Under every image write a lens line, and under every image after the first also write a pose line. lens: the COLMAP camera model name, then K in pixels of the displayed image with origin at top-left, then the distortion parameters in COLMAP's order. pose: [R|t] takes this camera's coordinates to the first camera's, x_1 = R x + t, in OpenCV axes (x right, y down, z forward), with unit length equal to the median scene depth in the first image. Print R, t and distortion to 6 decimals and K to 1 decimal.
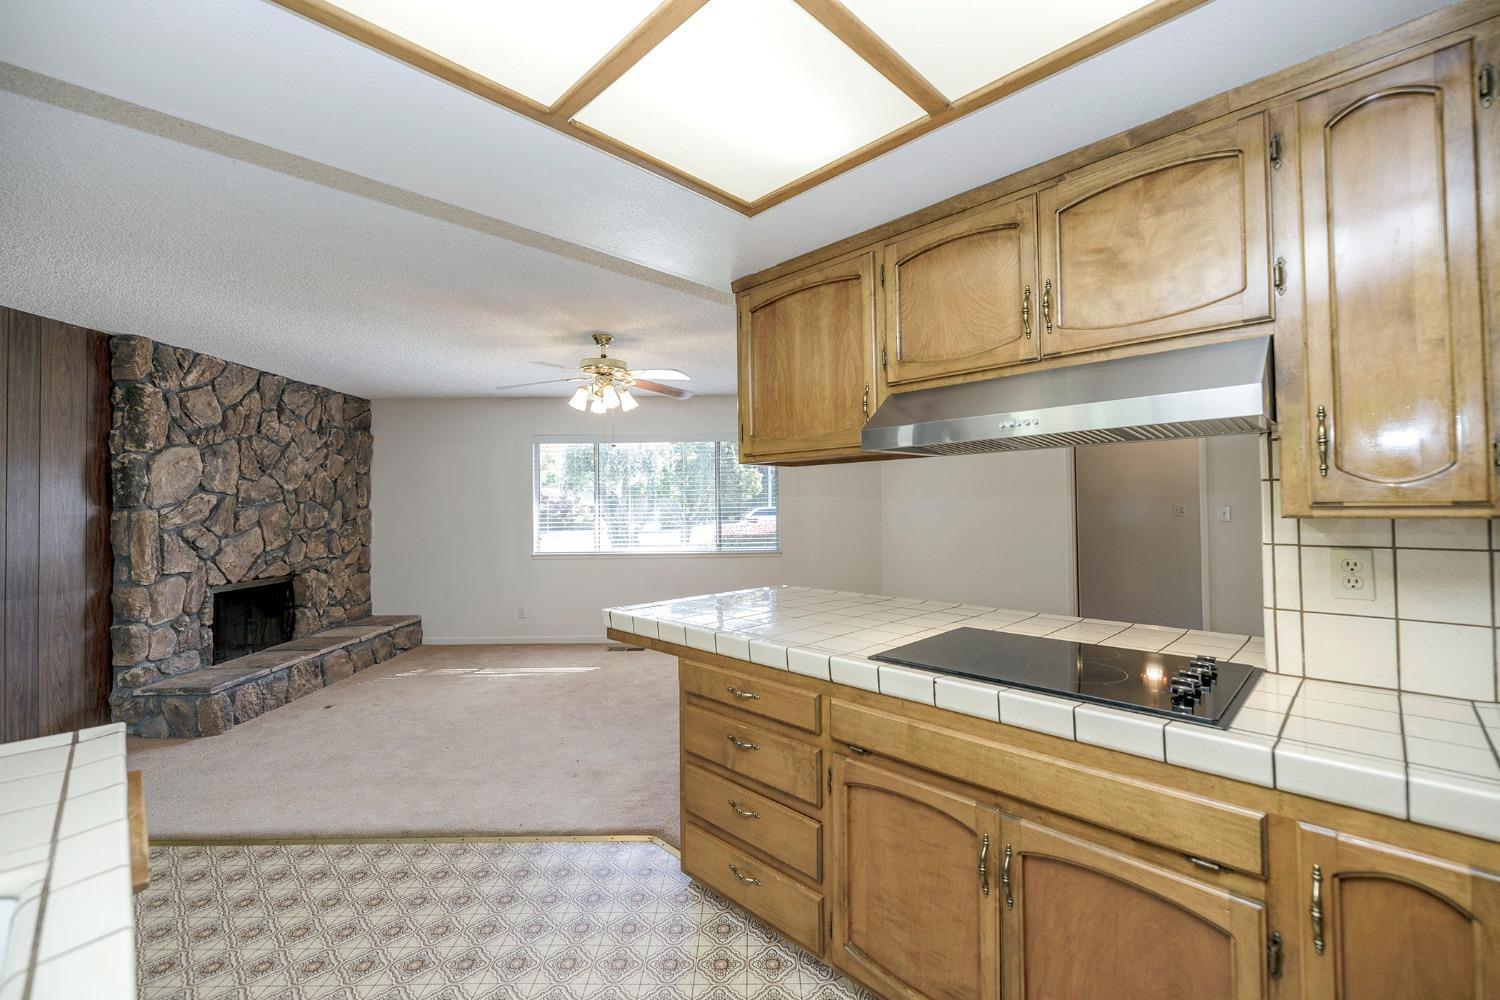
lens RADIAL K [[624.8, 0, 743.5], [0, 624.8, 492.6], [0, 0, 1]] dist [0.000782, -0.000279]
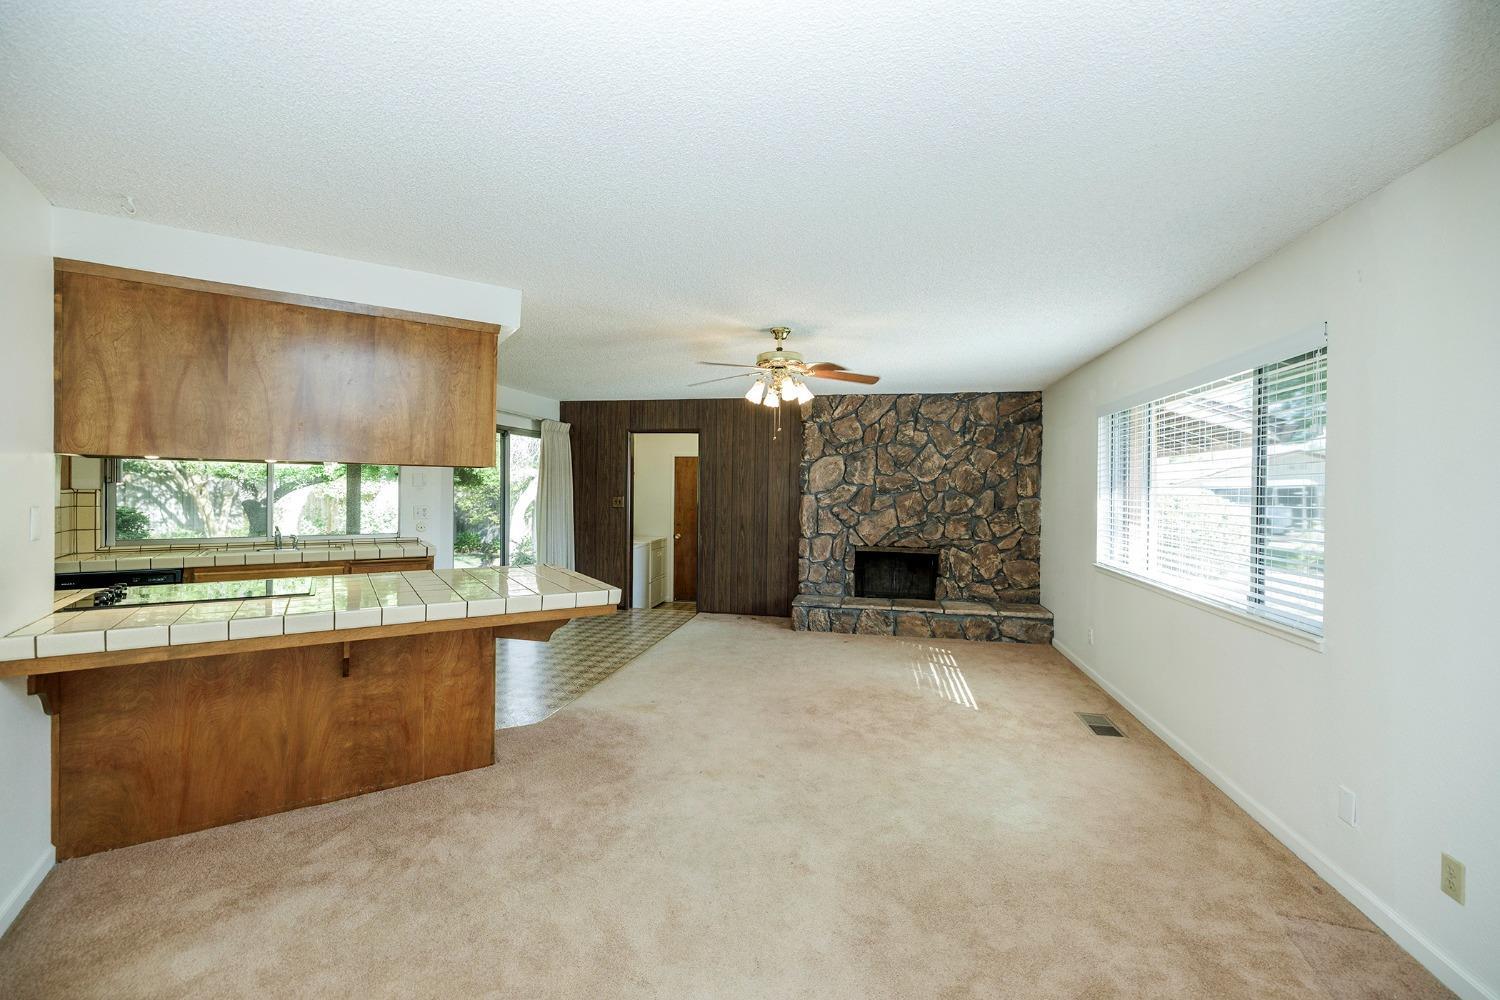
lens RADIAL K [[624.8, 0, 743.5], [0, 624.8, 492.6], [0, 0, 1]] dist [0.000782, -0.000279]
pose [[-0.199932, 0.017868, -0.979647, 0.764851], [0.008739, 0.999826, 0.016453, -0.007687], [0.979771, -0.005272, -0.200053, 1.140825]]
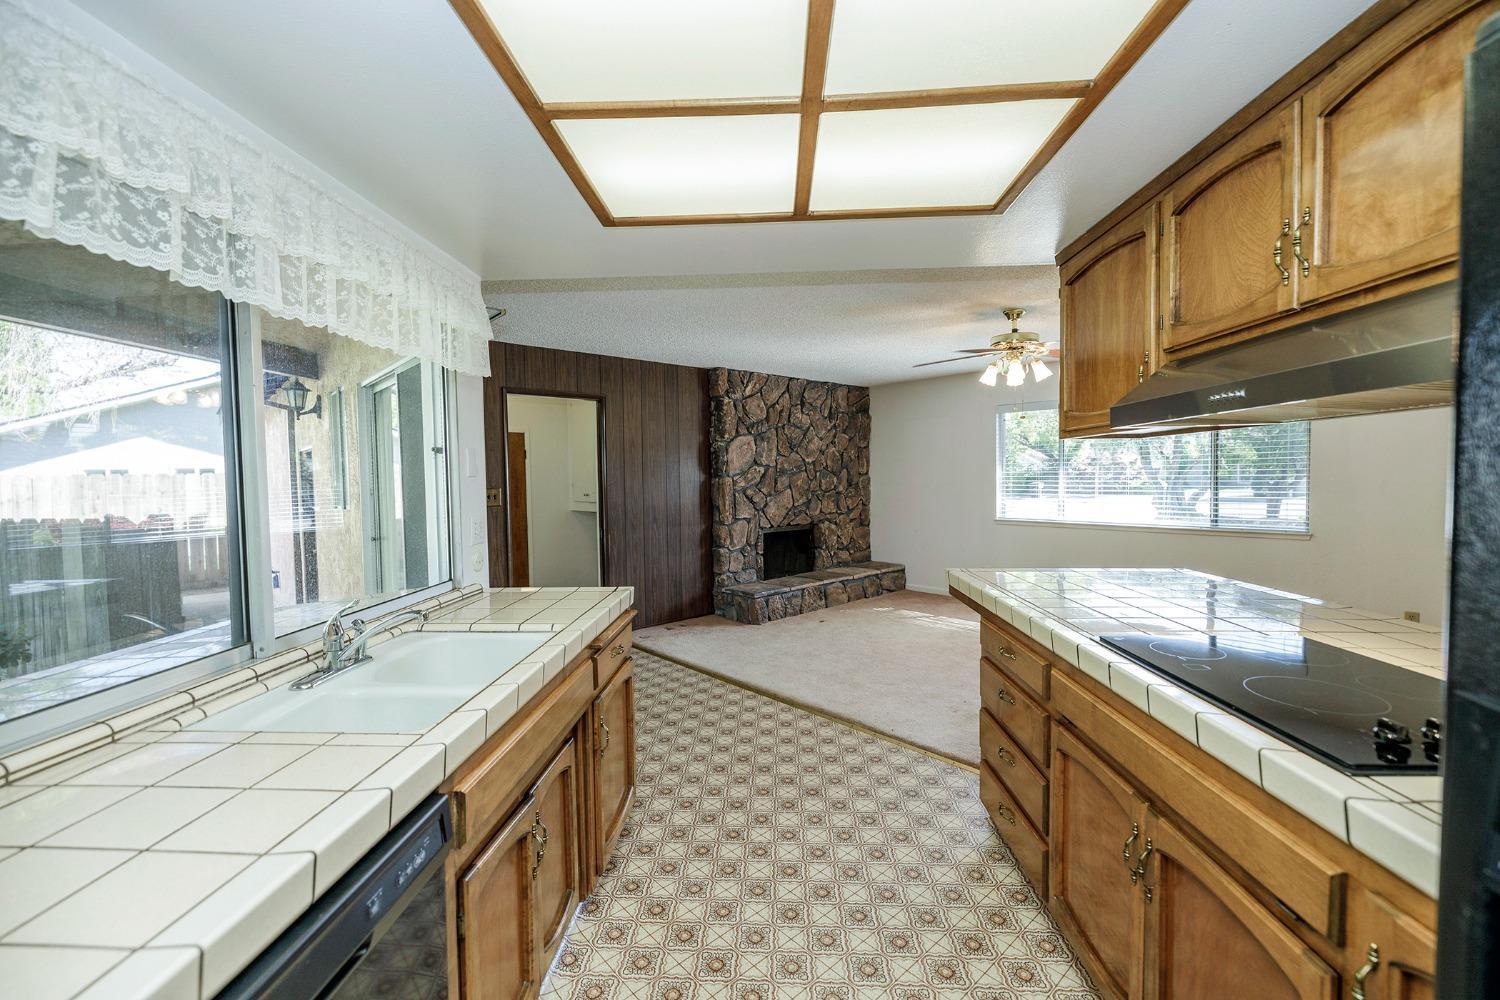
lens RADIAL K [[624.8, 0, 743.5], [0, 624.8, 492.6], [0, 0, 1]] dist [0.000782, -0.000279]
pose [[0.672253, 0.024289, -0.739923, 0.242259], [0.020421, 0.998473, 0.051330, -0.013628], [0.740040, -0.049617, 0.670730, -0.033255]]
